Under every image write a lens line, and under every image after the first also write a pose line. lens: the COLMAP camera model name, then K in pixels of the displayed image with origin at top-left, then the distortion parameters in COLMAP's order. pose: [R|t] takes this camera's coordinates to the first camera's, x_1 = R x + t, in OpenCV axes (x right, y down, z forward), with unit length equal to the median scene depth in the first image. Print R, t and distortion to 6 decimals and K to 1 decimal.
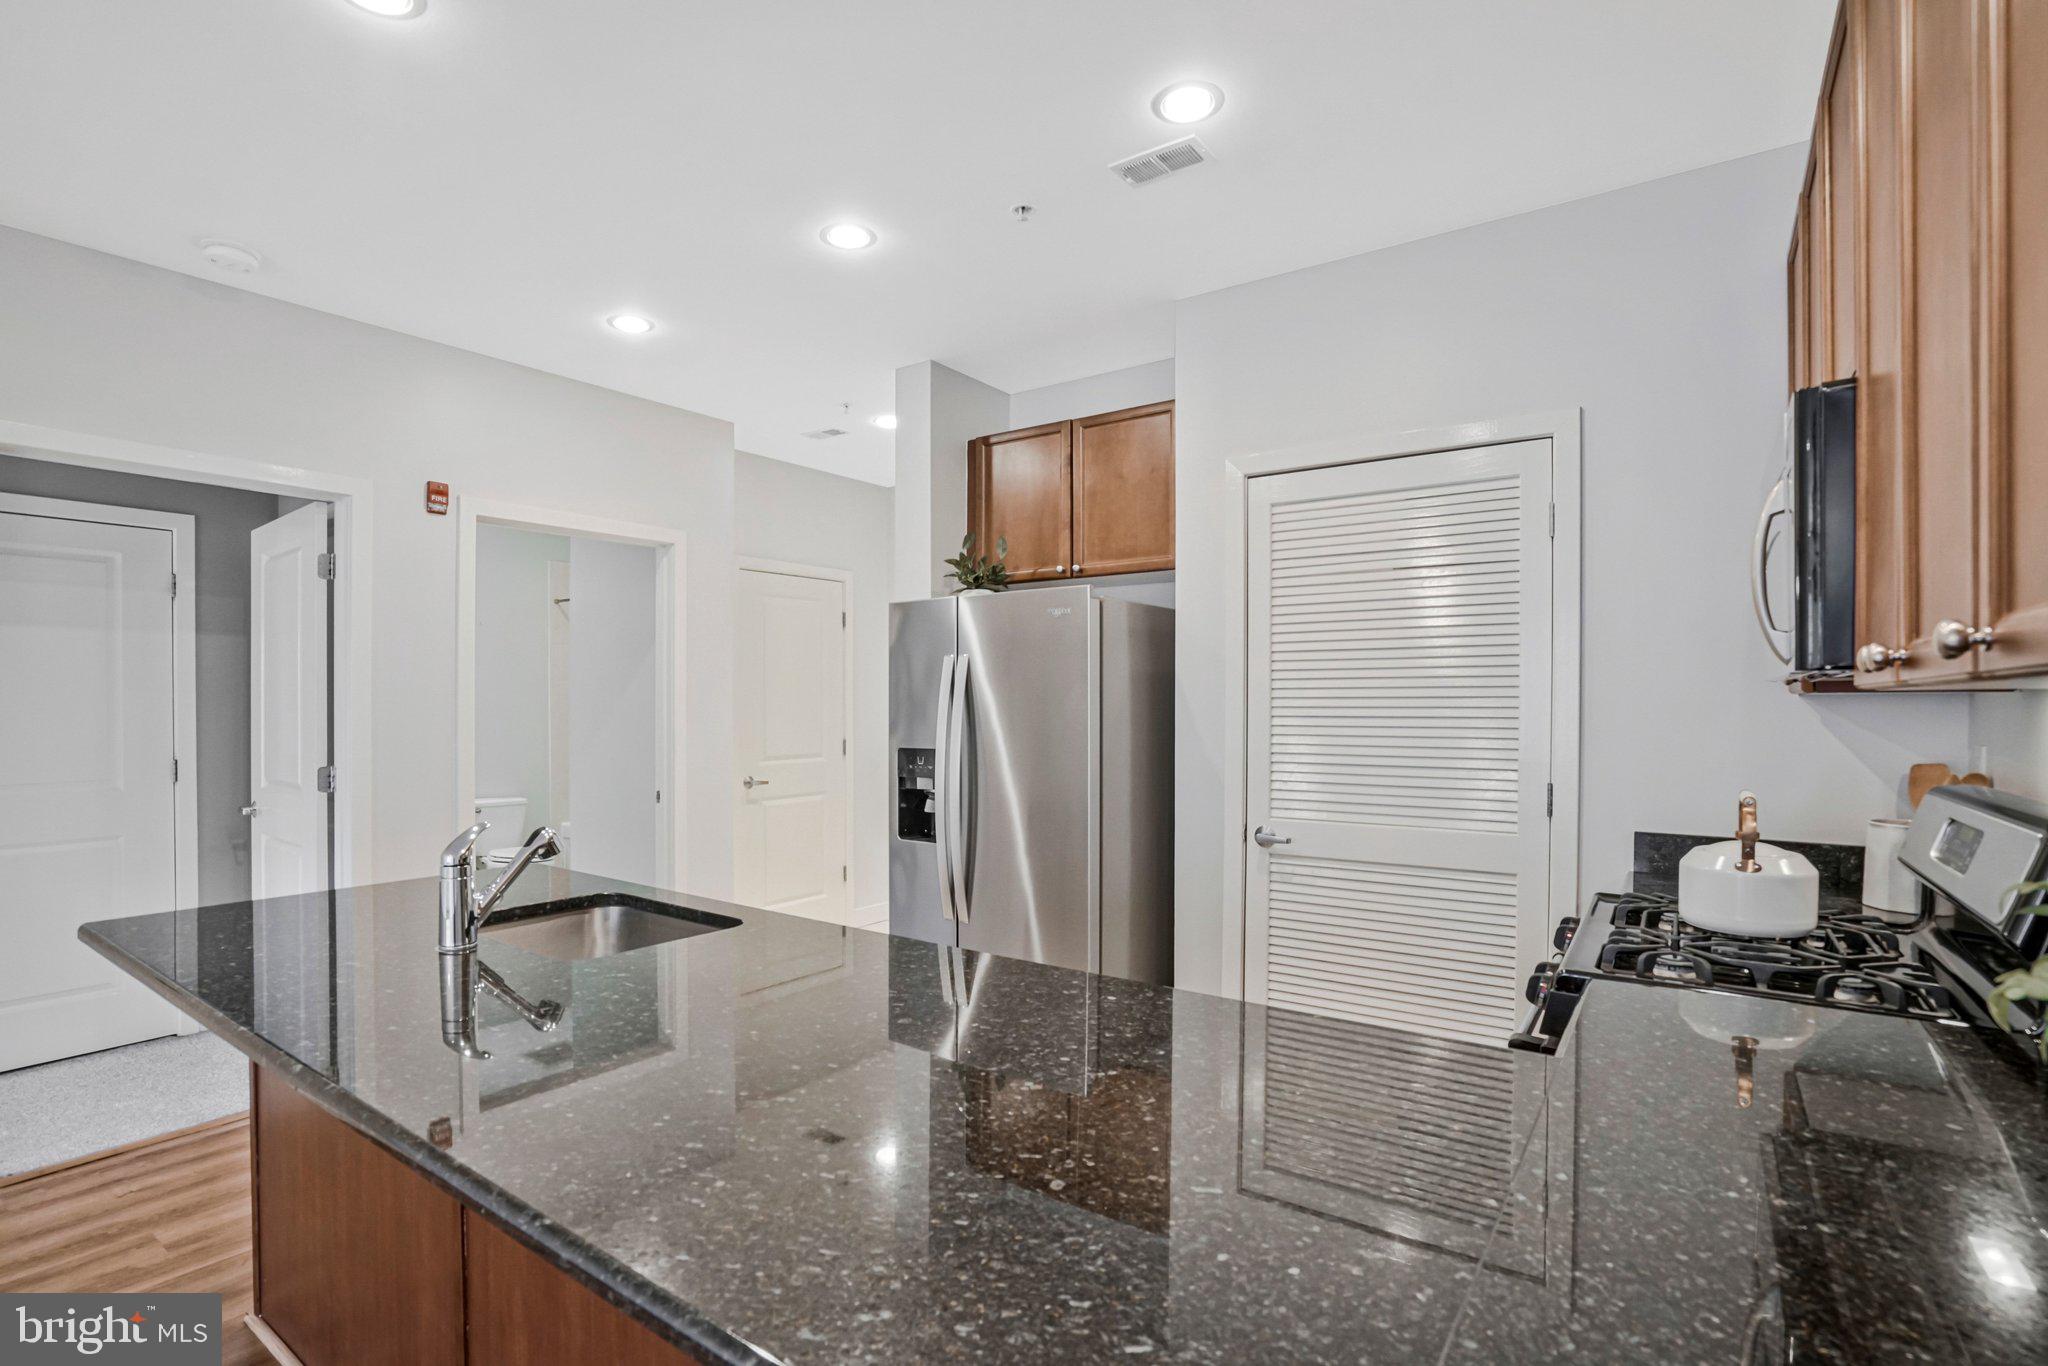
lens RADIAL K [[948.6, 0, 999.6], [0, 948.6, 701.8], [0, 0, 1]] dist [-0.036639, 0.000505]
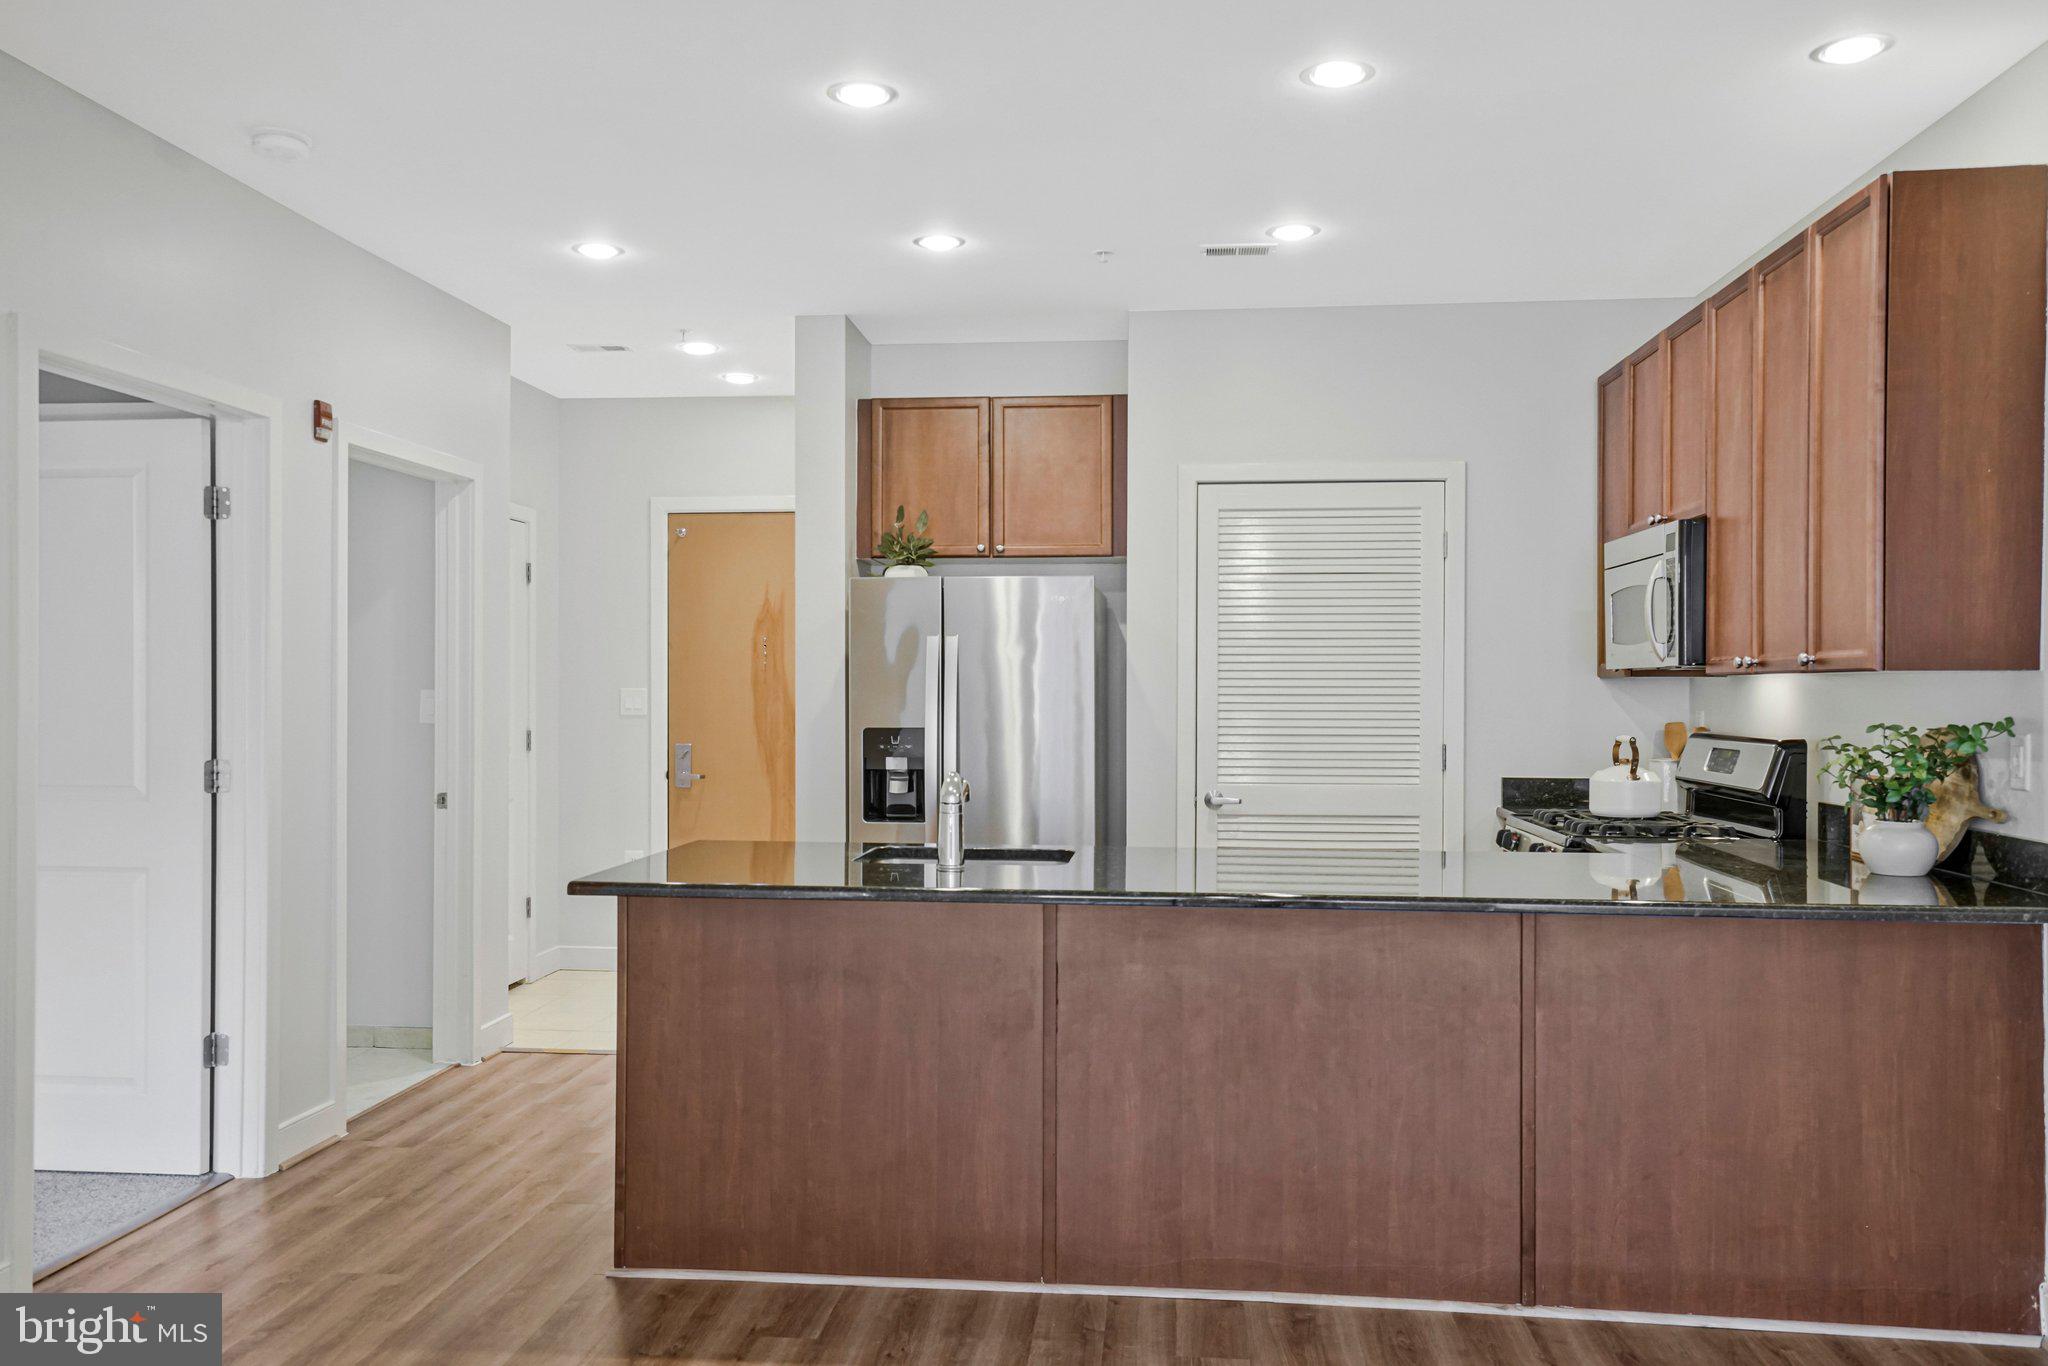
lens RADIAL K [[1457.6, 0, 1024.0], [0, 1457.6, 683.0], [0, 0, 1]] dist [0.003522, 0.001105]
pose [[0.872704, 0.005161, 0.488222, -0.724049], [-0.003554, 0.999985, -0.004218, 0.008350], [-0.488237, 0.001946, 0.872709, -0.397308]]
